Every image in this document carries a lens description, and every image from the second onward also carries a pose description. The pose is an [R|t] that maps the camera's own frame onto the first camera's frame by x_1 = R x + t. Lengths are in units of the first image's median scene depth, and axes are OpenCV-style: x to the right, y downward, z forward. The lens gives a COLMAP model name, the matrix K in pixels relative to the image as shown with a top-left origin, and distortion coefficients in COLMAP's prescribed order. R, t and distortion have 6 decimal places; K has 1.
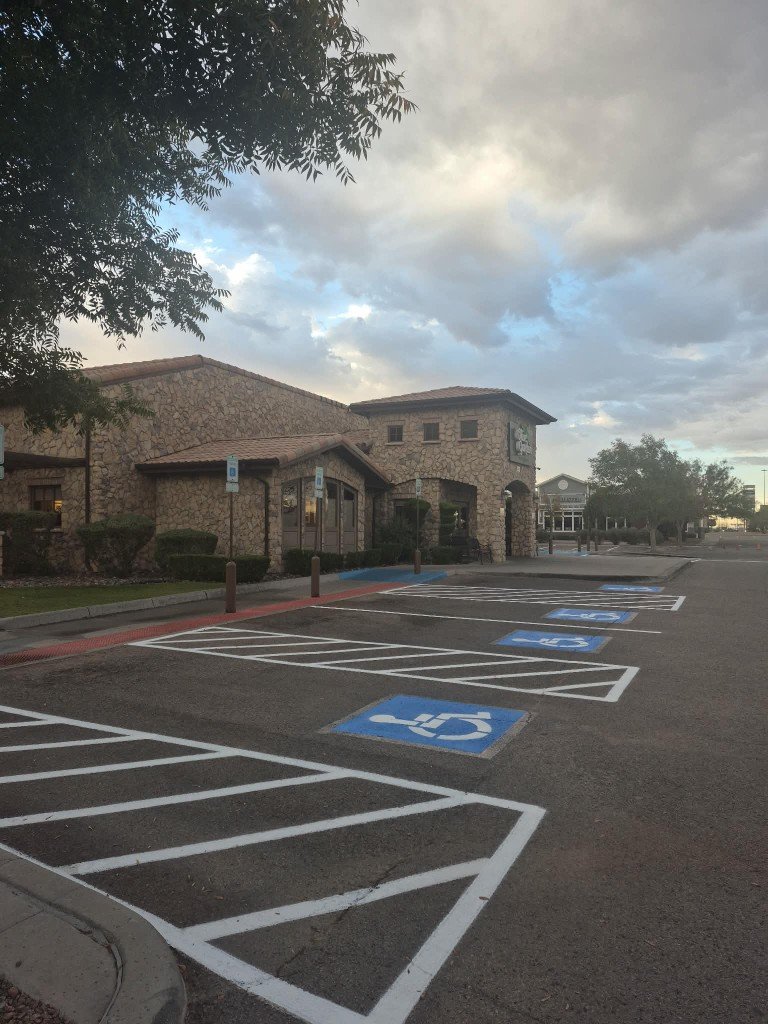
lens RADIAL K [[716.3, 0, 384.0], [0, 716.3, 512.0], [0, 0, 1]] dist [0.058059, -0.001291]
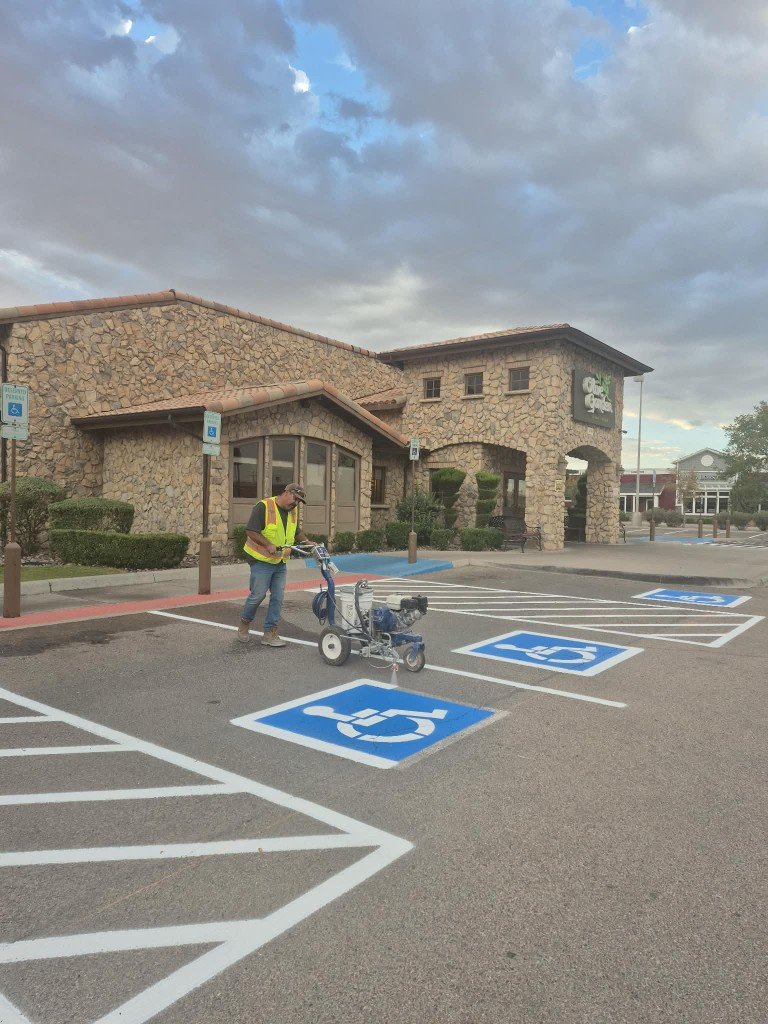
lens RADIAL K [[716.3, 0, 384.0], [0, 716.3, 512.0], [0, 0, 1]] dist [0.058059, -0.001291]
pose [[0.979759, 0.020471, -0.199130, 0.134323], [-0.014545, 0.999408, 0.031181, 0.007093], [0.199650, -0.027654, 0.979477, 0.201043]]
